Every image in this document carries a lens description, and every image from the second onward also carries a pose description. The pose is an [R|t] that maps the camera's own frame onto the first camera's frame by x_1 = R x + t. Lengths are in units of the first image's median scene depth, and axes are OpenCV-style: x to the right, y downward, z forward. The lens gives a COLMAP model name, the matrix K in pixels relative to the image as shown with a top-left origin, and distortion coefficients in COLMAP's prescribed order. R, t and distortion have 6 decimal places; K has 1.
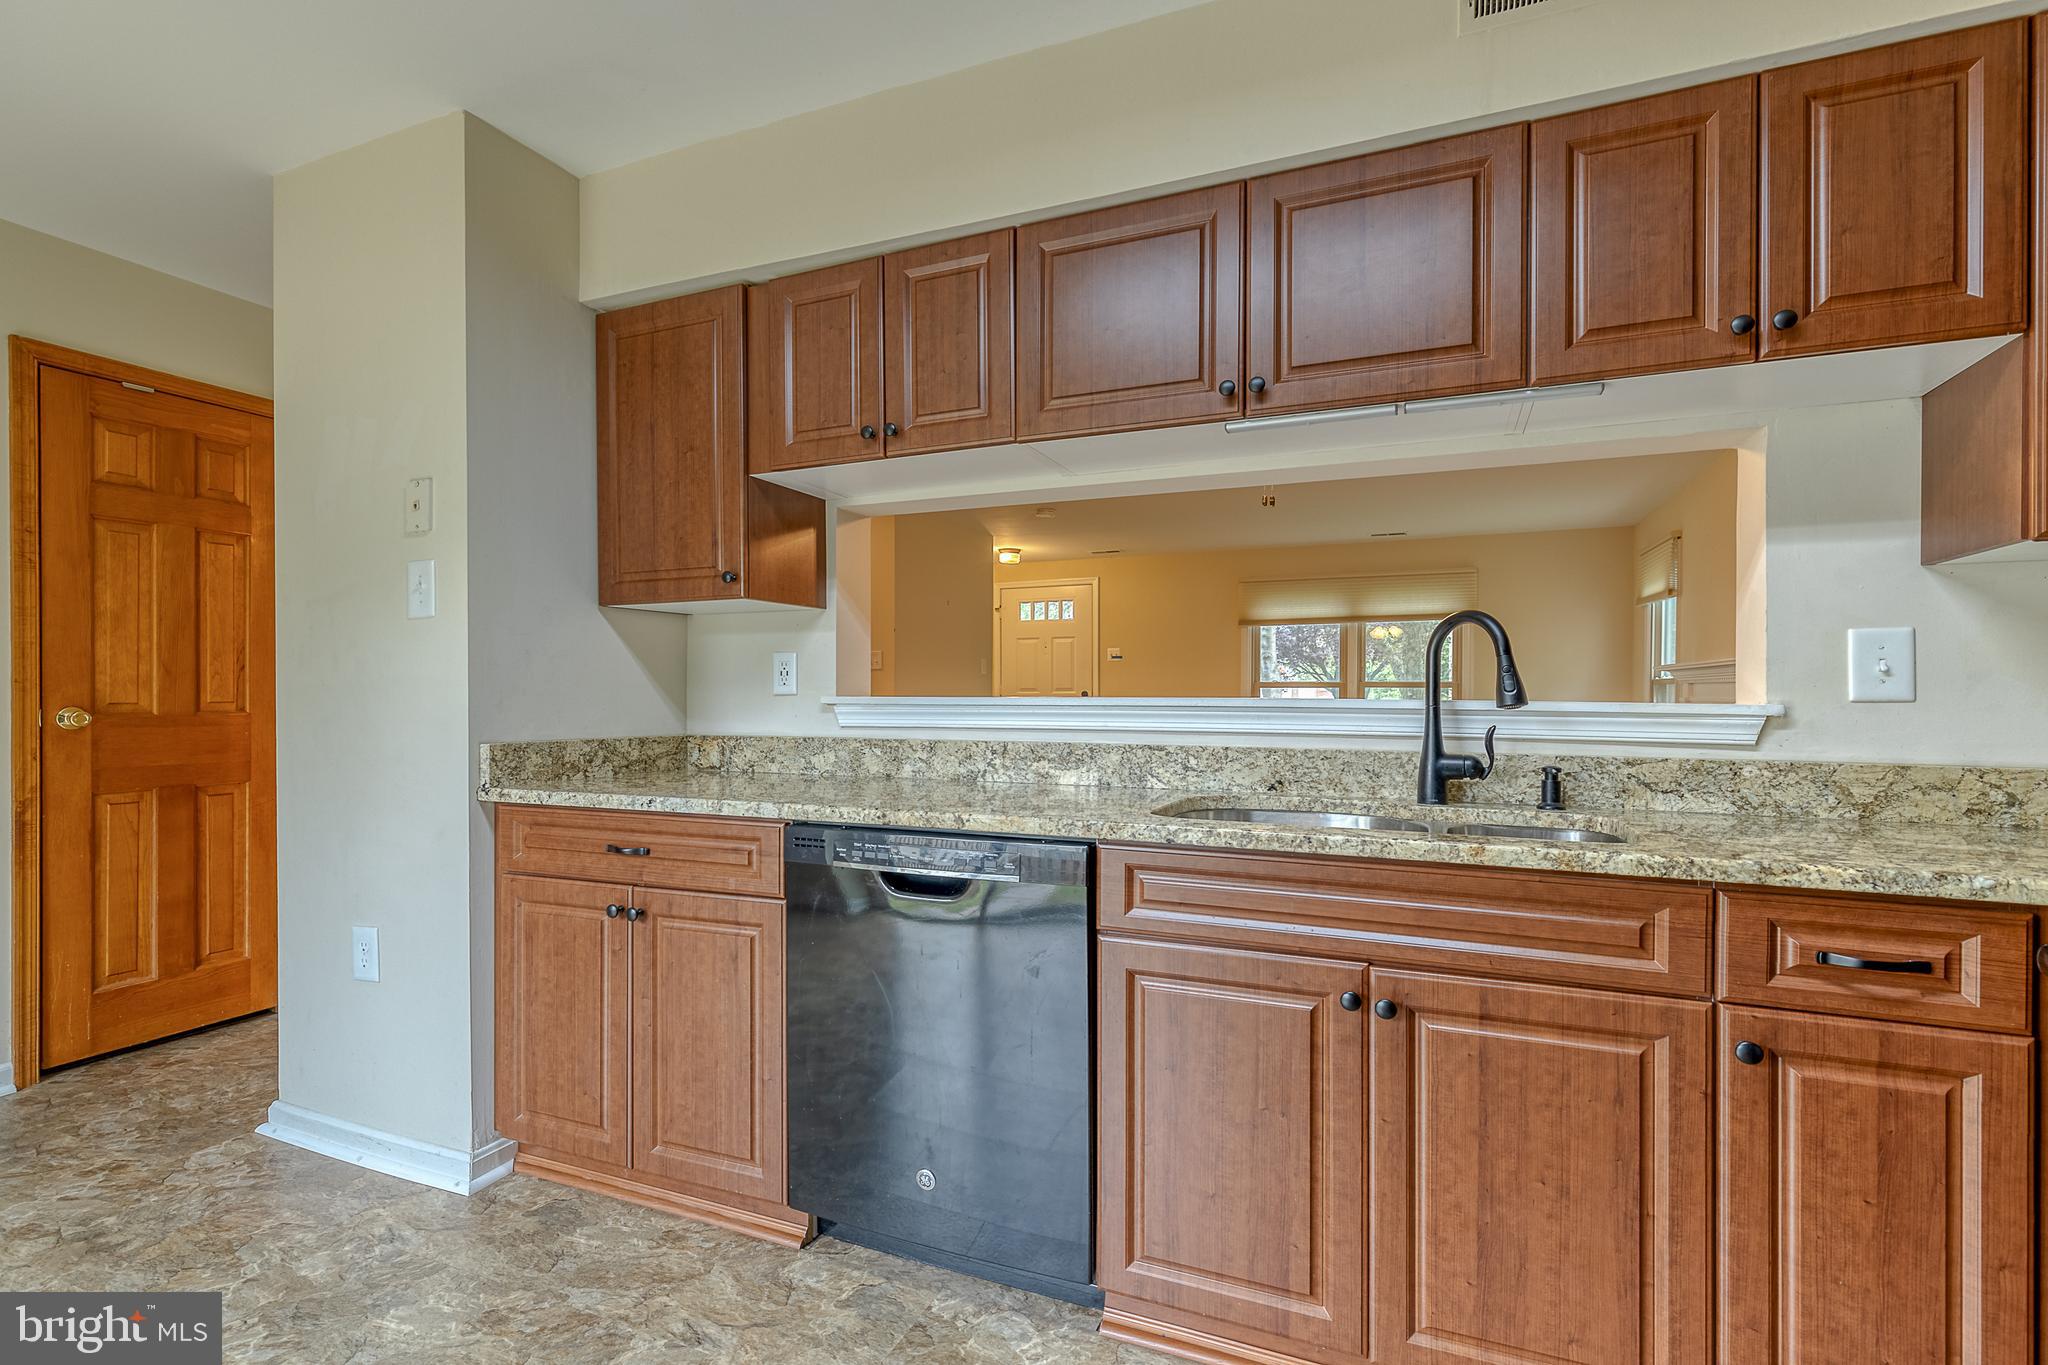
lens RADIAL K [[928.6, 0, 1028.2], [0, 928.6, 691.9], [0, 0, 1]] dist [0.003825, -0.000034]
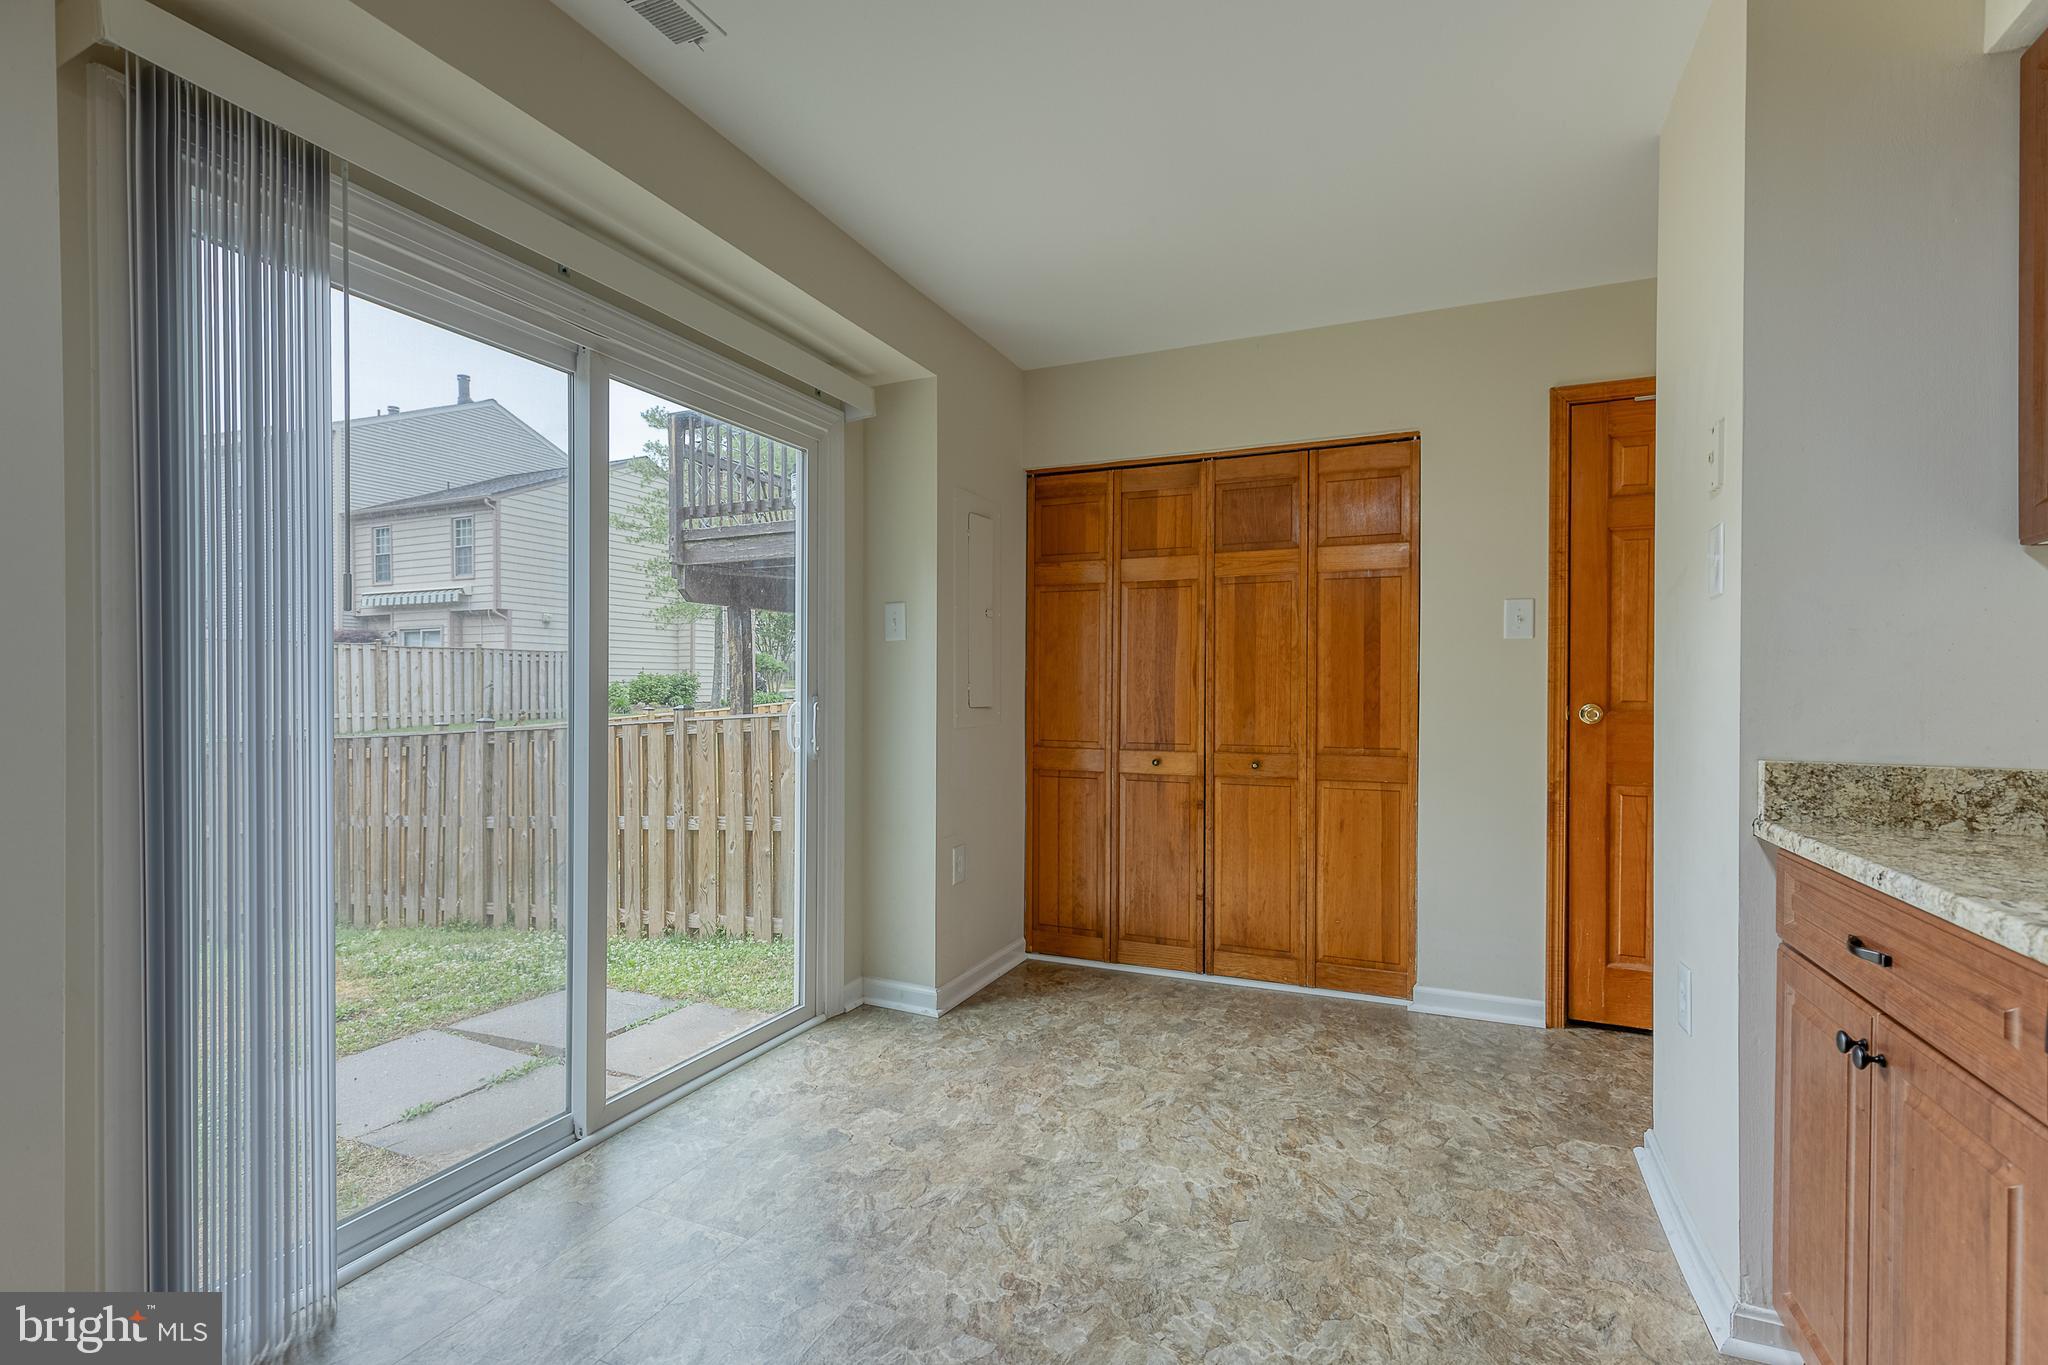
lens RADIAL K [[971.4, 0, 1002.3], [0, 971.4, 695.4], [0, 0, 1]] dist [0.015029, -0.000370]
pose [[-0.019588, 0.006497, -0.999787, 0.194890], [-0.004118, 0.999970, 0.006579, 0.001373], [0.999800, 0.004246, -0.019561, 0.392894]]
